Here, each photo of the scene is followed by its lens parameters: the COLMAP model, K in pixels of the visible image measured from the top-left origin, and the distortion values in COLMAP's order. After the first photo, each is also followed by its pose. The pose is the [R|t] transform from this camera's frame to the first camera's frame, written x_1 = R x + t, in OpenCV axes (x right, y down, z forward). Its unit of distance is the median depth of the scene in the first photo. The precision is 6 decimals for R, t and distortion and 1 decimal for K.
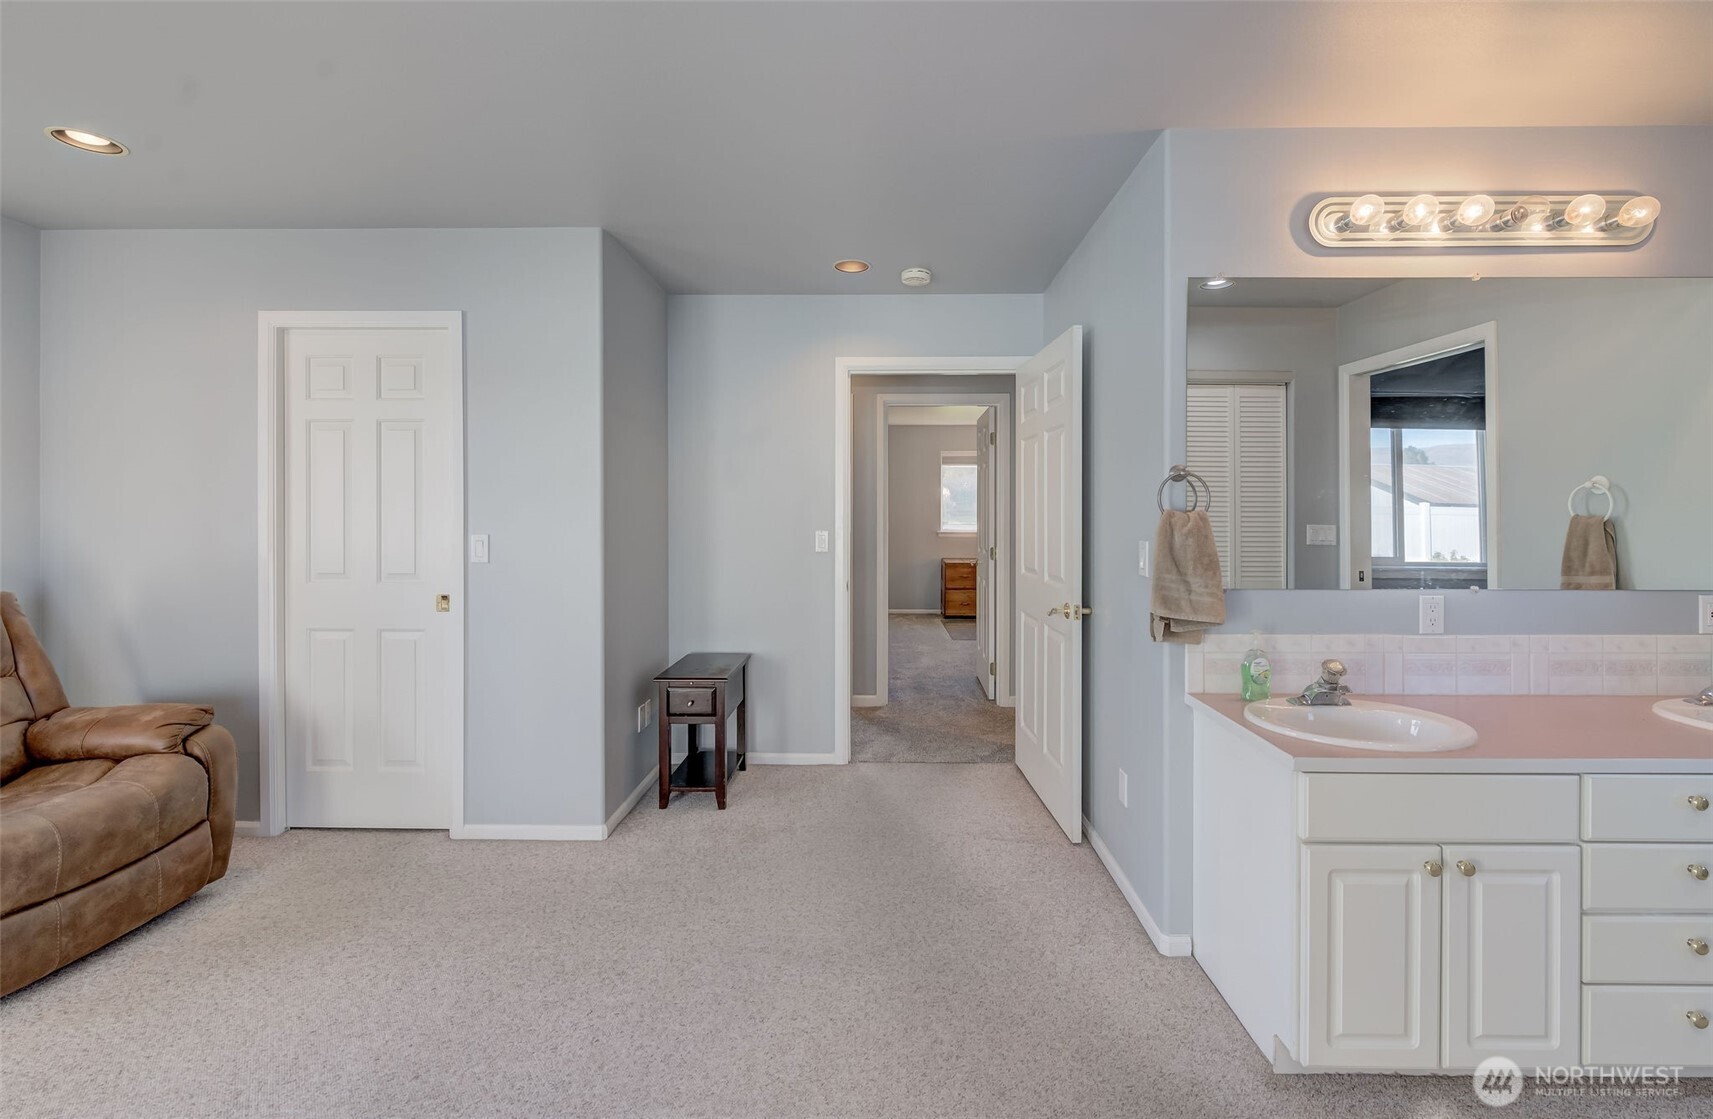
lens RADIAL K [[731.5, 0, 881.8], [0, 731.5, 517.6], [0, 0, 1]] dist [-0.002854, -0.000649]
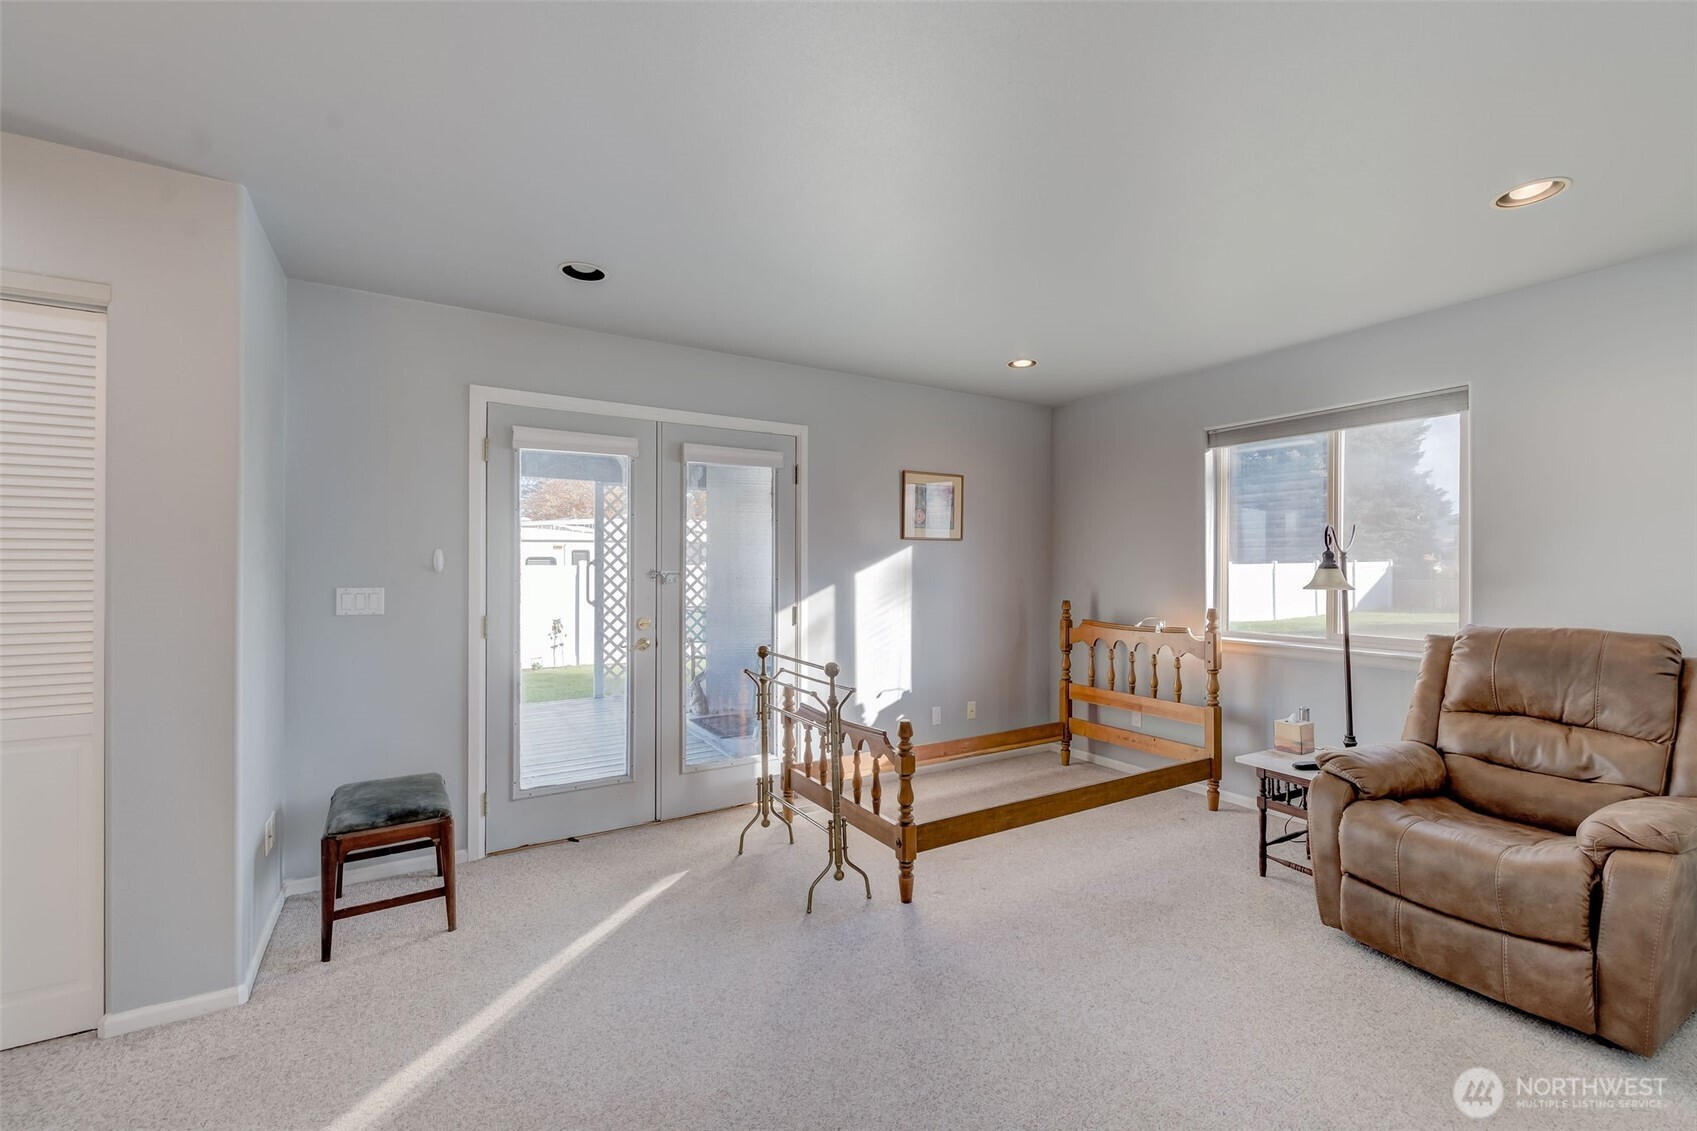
lens RADIAL K [[720.9, 0, 852.4], [0, 720.9, 560.0], [0, 0, 1]] dist [0.001815, 0.000859]
pose [[-0.839128, 0.001538, -0.543931, 0.221107], [0.001849, 0.999998, -0.000025, -0.023178], [0.543930, -0.001026, -0.839130, 1.379465]]
